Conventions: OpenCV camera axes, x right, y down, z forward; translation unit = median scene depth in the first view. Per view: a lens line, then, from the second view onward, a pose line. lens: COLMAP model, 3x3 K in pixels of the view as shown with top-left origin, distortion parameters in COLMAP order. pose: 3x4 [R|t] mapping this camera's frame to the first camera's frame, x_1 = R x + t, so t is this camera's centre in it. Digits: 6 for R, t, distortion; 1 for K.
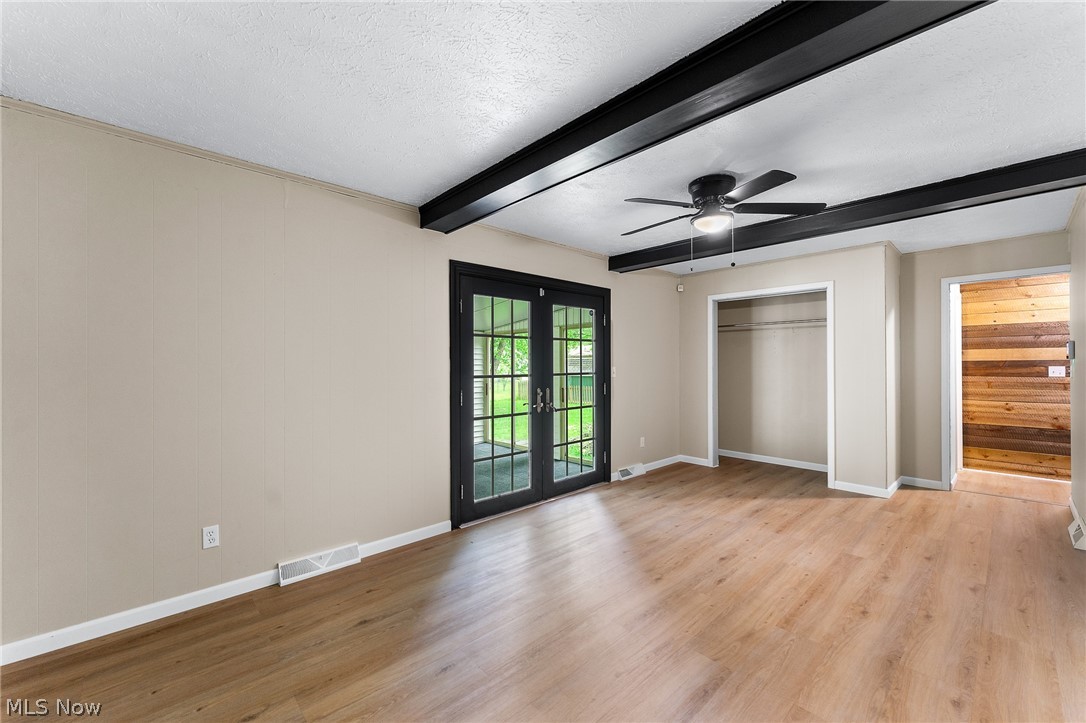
lens RADIAL K [[432.3, 0, 544.0], [0, 432.3, 360.8], [0, 0, 1]] dist [-0.002491, 0.001203]
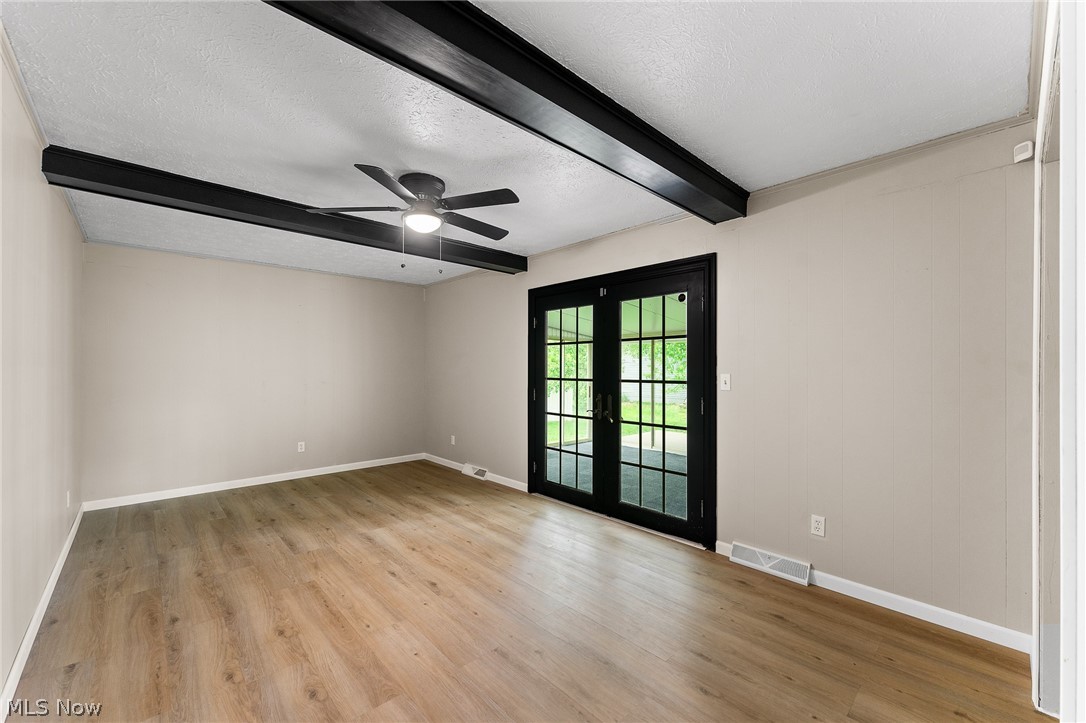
lens RADIAL K [[432.3, 0, 544.1], [0, 432.3, 366.5], [0, 0, 1]] dist [-0.002491, 0.001203]
pose [[0.003474, 0.000850, -0.999994, 1.145685], [0.004693, 0.999989, 0.000867, 0.002098], [0.999983, -0.004696, 0.003470, 1.068704]]
